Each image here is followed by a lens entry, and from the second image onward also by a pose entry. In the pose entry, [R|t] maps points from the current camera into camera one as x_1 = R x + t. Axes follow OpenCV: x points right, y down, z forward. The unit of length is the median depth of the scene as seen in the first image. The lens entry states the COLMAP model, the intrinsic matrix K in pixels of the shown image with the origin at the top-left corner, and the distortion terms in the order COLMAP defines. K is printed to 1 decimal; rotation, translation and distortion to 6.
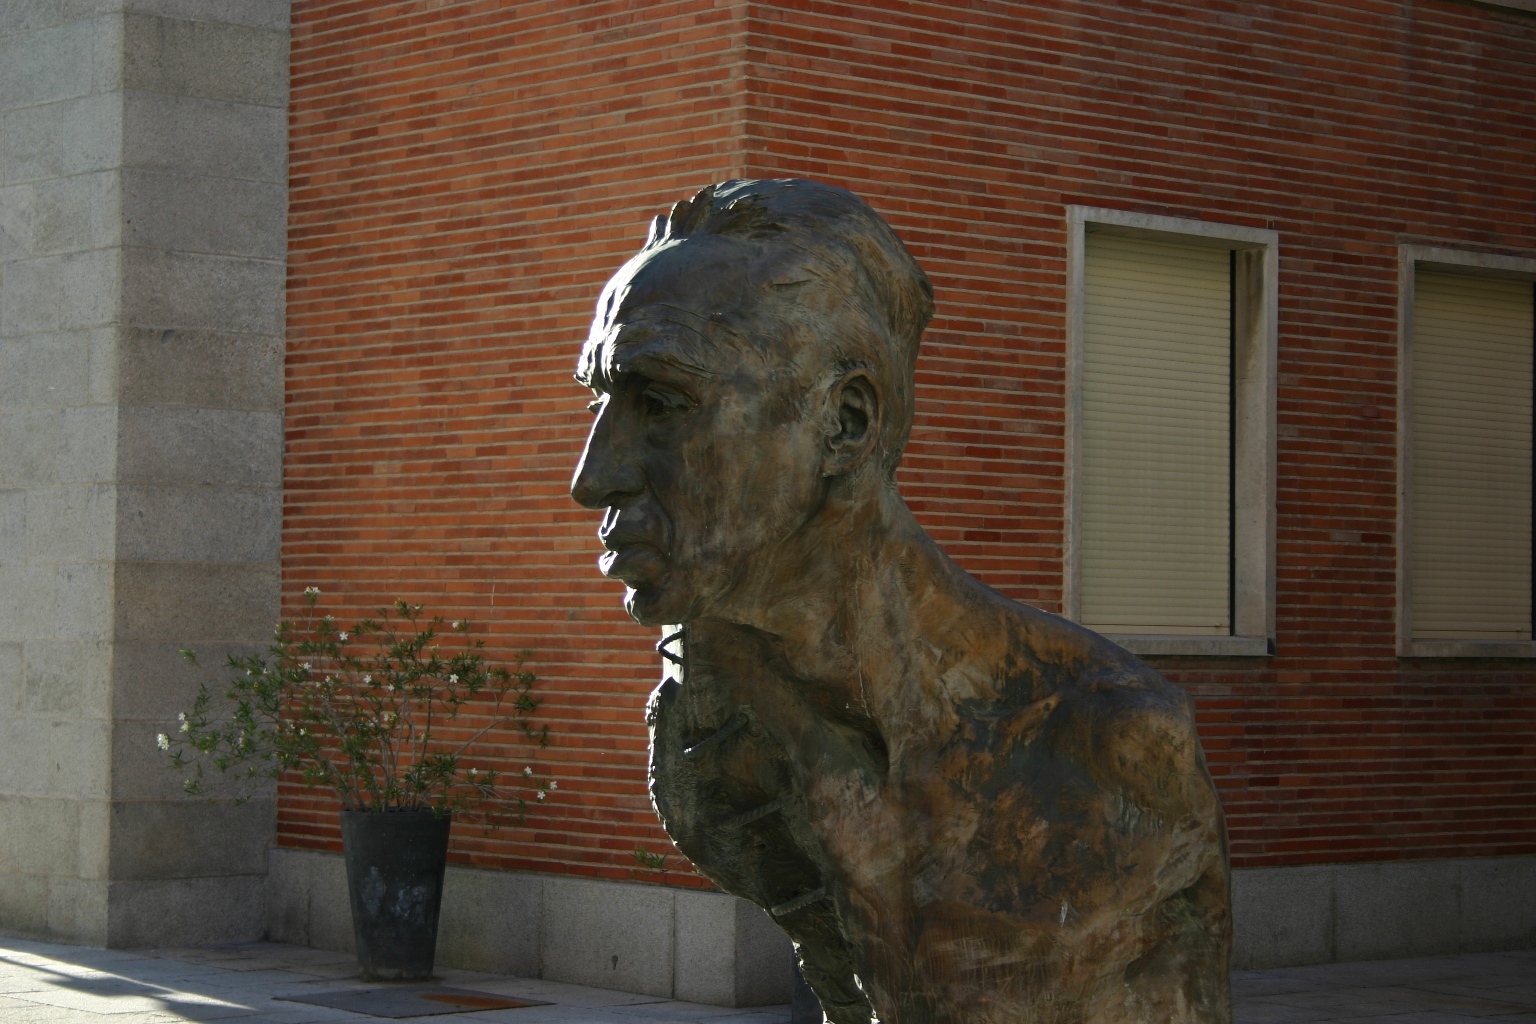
lens RADIAL K [[3629.6, 0, 772.2], [0, 3629.6, 492.2], [0, 0, 1]] dist [0.066231, 0.264088]
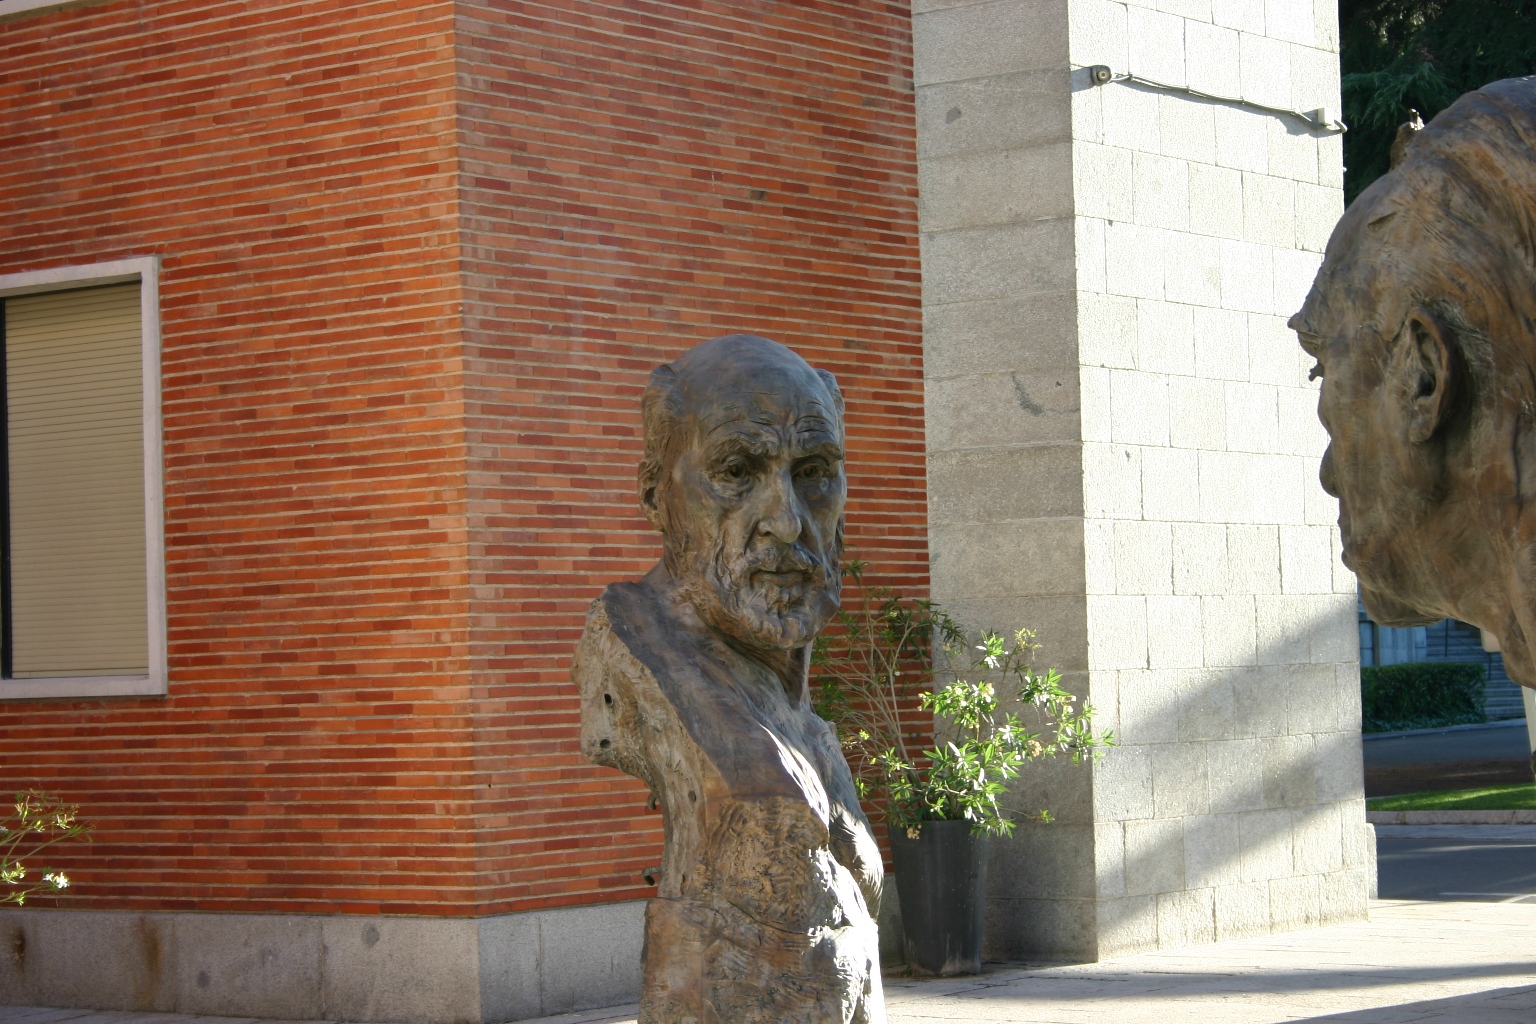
lens RADIAL K [[3629.6, 0, 772.2], [0, 3629.6, 492.2], [0, 0, 1]] dist [0.066231, 0.264088]
pose [[0.207138, -0.061776, -0.976359, 0.787220], [0.066127, 0.996606, -0.049028, 0.037320], [0.976074, -0.054408, 0.210520, 0.668774]]
